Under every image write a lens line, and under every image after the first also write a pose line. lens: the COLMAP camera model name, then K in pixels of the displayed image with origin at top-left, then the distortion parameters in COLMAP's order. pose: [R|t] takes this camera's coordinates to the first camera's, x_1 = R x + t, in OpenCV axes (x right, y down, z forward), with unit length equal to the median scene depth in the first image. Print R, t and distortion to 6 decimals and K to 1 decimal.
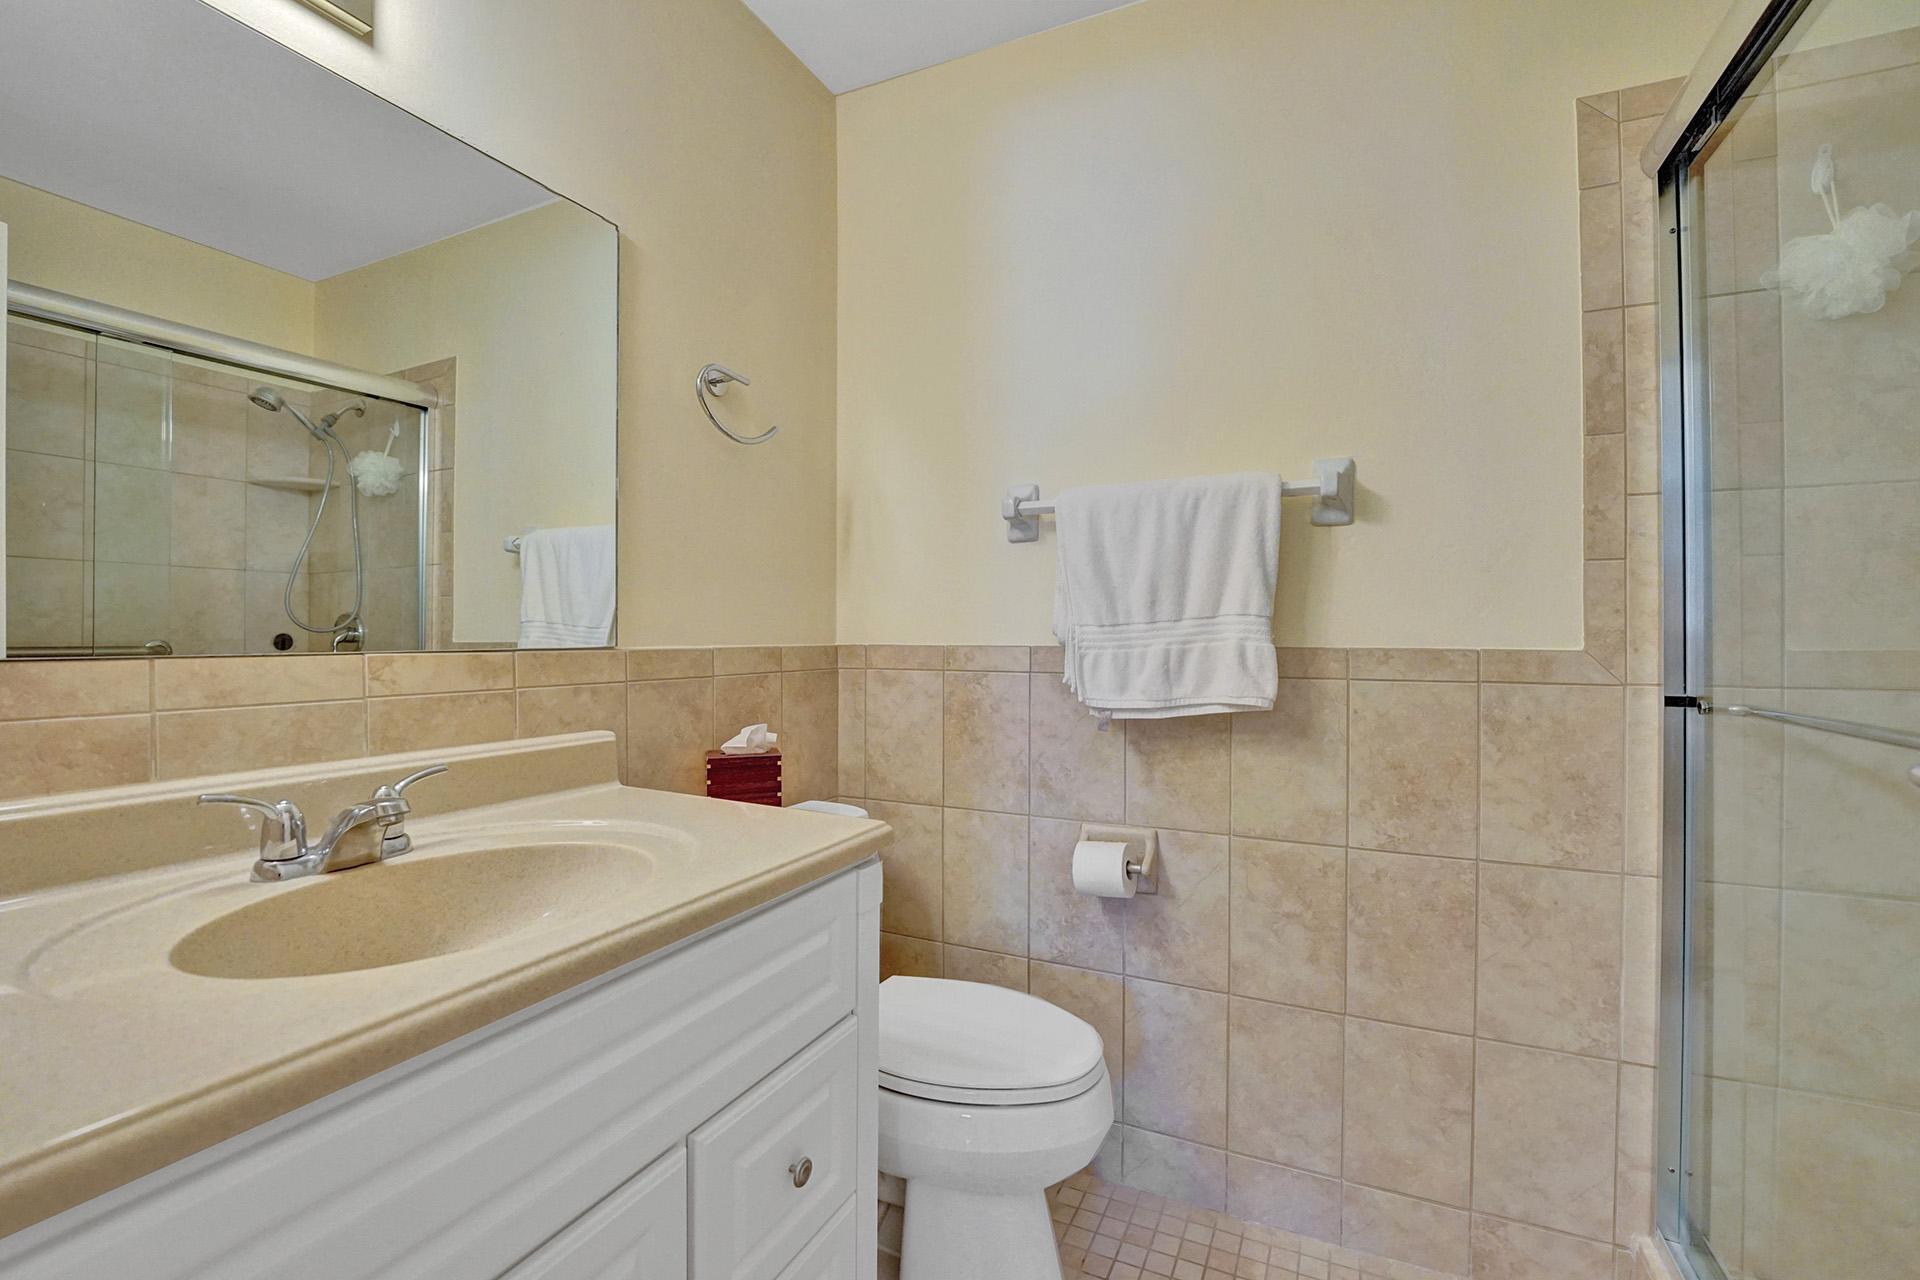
lens RADIAL K [[807.6, 0, 958.1], [0, 807.6, 629.4], [0, 0, 1]] dist [-0.026359, 0.002131]
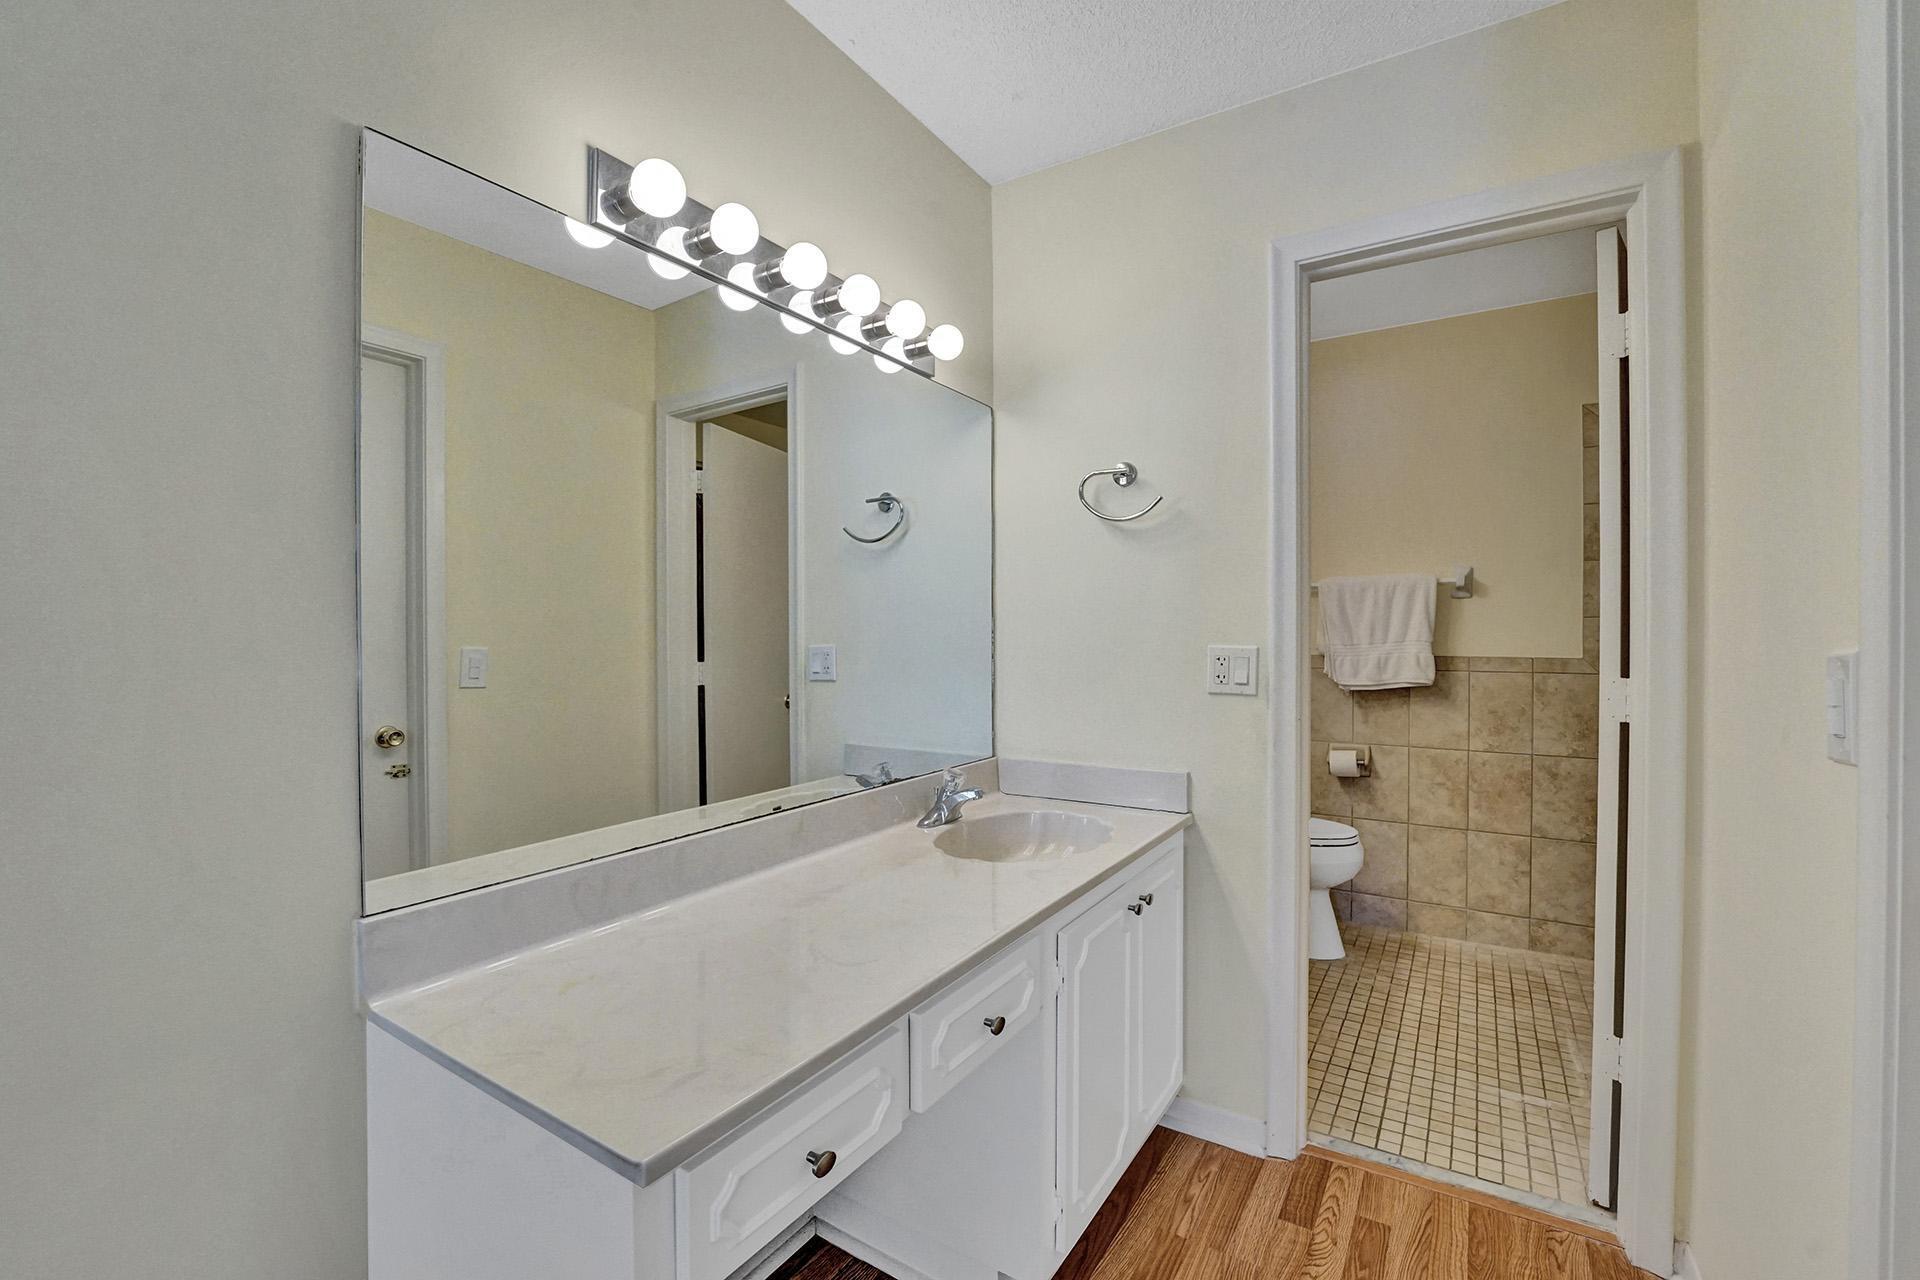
lens RADIAL K [[807.6, 0, 955.5], [0, 807.6, 633.1], [0, 0, 1]] dist [-0.026359, 0.002131]
pose [[0.997188, 0.001239, -0.074931, -0.706657], [-0.001045, 0.999996, 0.002631, -0.042305], [0.074934, -0.002546, 0.997185, -1.201635]]
